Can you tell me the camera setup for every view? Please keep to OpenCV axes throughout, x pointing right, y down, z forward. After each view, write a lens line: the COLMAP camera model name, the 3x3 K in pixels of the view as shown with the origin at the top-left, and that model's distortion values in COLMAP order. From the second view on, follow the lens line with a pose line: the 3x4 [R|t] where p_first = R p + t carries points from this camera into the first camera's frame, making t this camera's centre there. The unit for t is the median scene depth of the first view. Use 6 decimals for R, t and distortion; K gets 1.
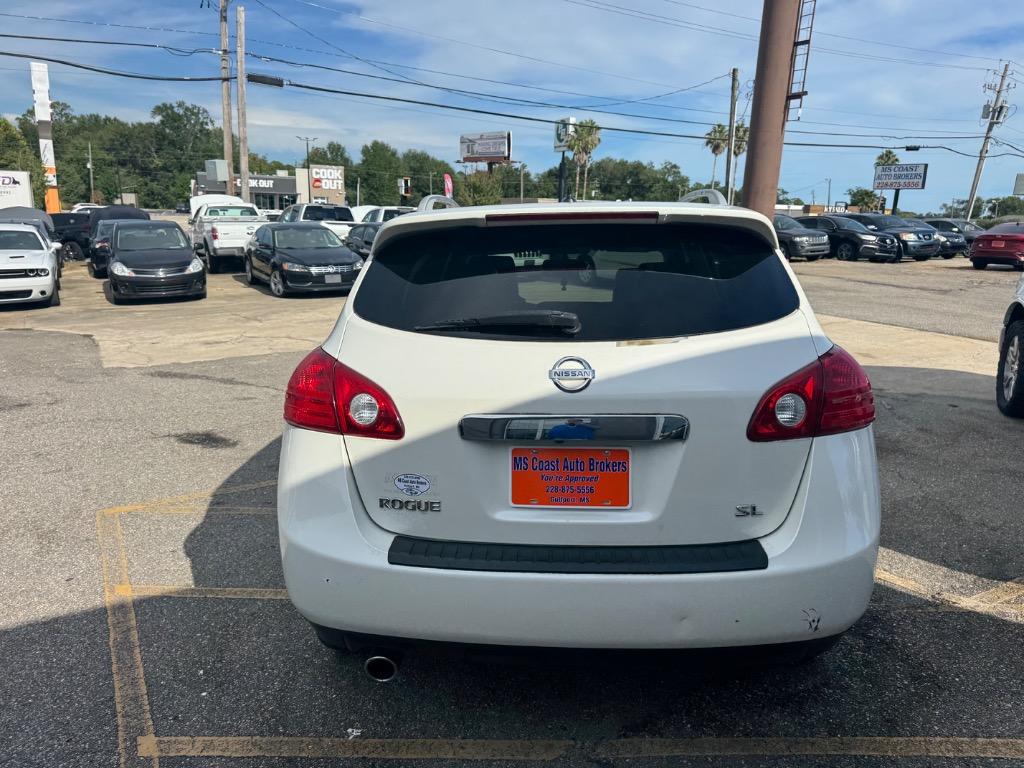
lens RADIAL K [[715.2, 0, 517.1], [0, 715.2, 385.0], [0, 0, 1]] dist [0.023148, -0.024375]
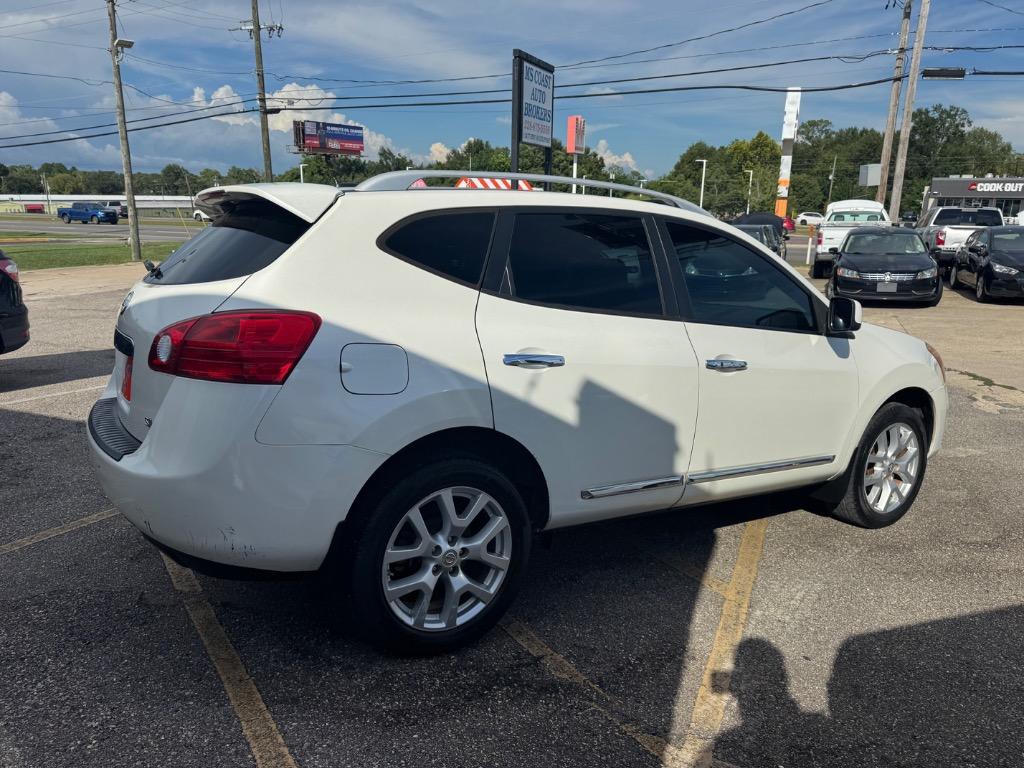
lens RADIAL K [[717.8, 0, 517.8], [0, 717.8, 385.1], [0, 0, 1]] dist [0.026038, -0.024677]
pose [[0.595013, 0.175875, -0.784237, 0.145995], [-0.185512, 0.979469, 0.078907, -0.009215], [0.782013, 0.098534, 0.615424, 0.061260]]
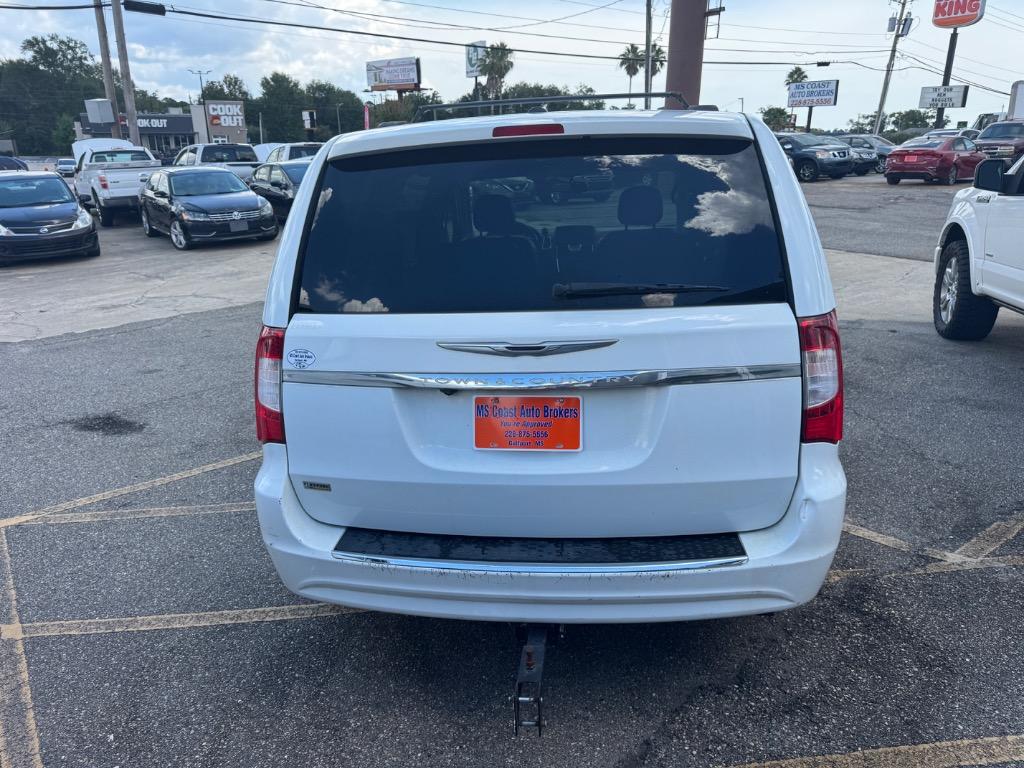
lens RADIAL K [[722.5, 0, 511.7], [0, 722.5, 380.5], [0, 0, 1]] dist [-0.006729, 0.006205]
pose [[0.993810, -0.067574, 0.088181, -0.002811], [0.060032, 0.994523, 0.085555, -0.006785], [-0.093479, -0.079732, 0.992424, 0.019041]]
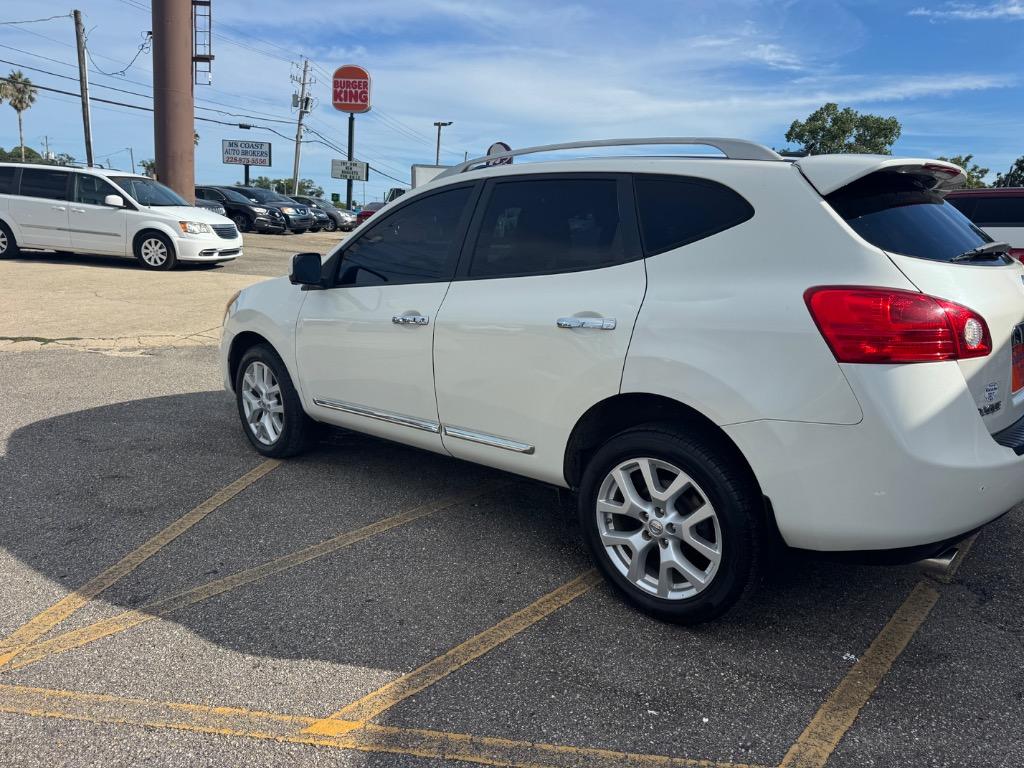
lens RADIAL K [[715.2, 0, 517.1], [0, 715.2, 385.0], [0, 0, 1]] dist [0.023148, -0.024375]
pose [[0.642502, -0.156245, 0.750186, -0.129556], [0.130111, 0.987020, 0.094137, -0.006906], [-0.755157, 0.037125, 0.654492, 0.068642]]
